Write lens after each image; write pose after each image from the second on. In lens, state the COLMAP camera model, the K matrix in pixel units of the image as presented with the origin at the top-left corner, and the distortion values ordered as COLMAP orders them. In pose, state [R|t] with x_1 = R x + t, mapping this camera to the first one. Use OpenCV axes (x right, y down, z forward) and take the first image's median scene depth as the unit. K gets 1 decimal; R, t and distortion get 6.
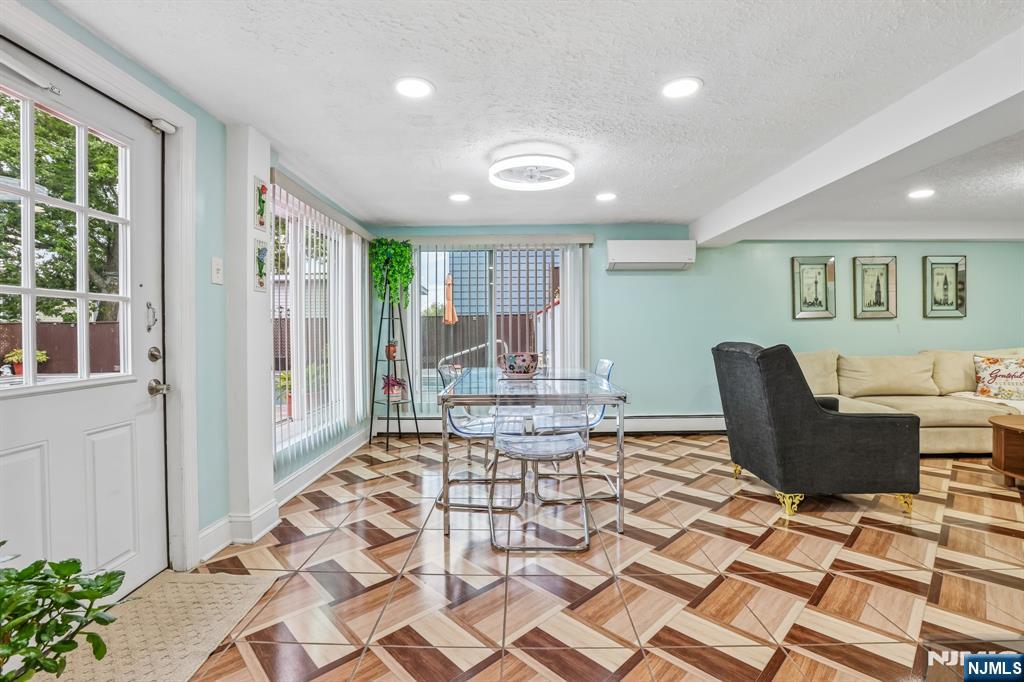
lens RADIAL K [[473.9, 0, 509.0], [0, 473.9, 337.0], [0, 0, 1]] dist [0.000125, -0.000042]
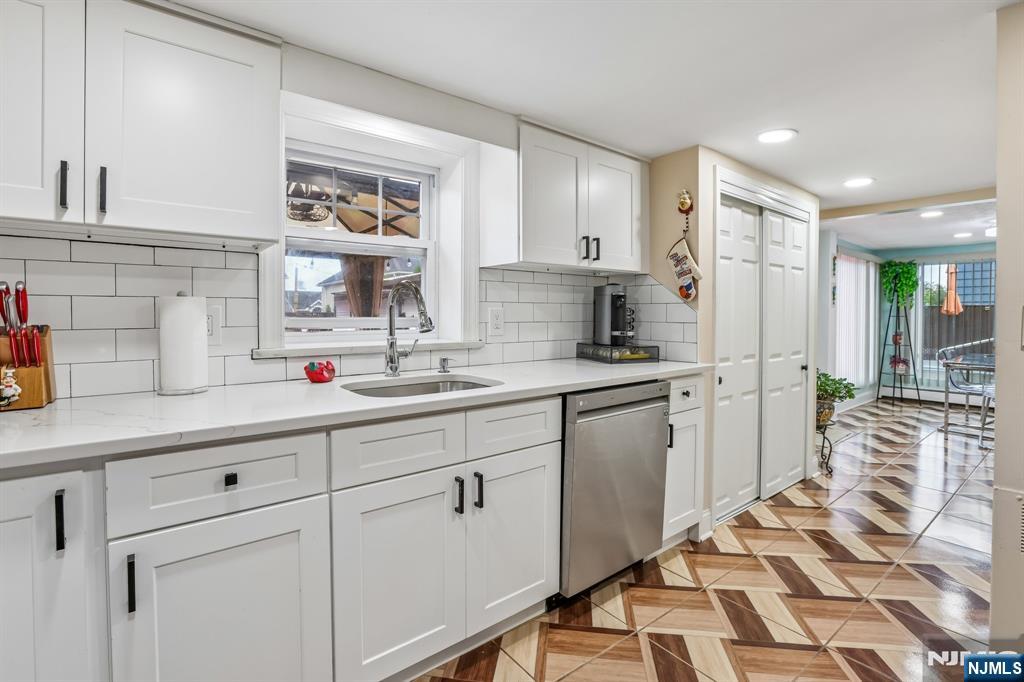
lens RADIAL K [[485.7, 0, 514.3], [0, 485.7, 316.1], [0, 0, 1]] dist [0.000939, 0.000164]
pose [[0.655735, 0.011462, -0.754904, 0.100540], [-0.020897, 0.999777, -0.002972, -0.010047], [0.754702, 0.017724, 0.655828, -0.831871]]
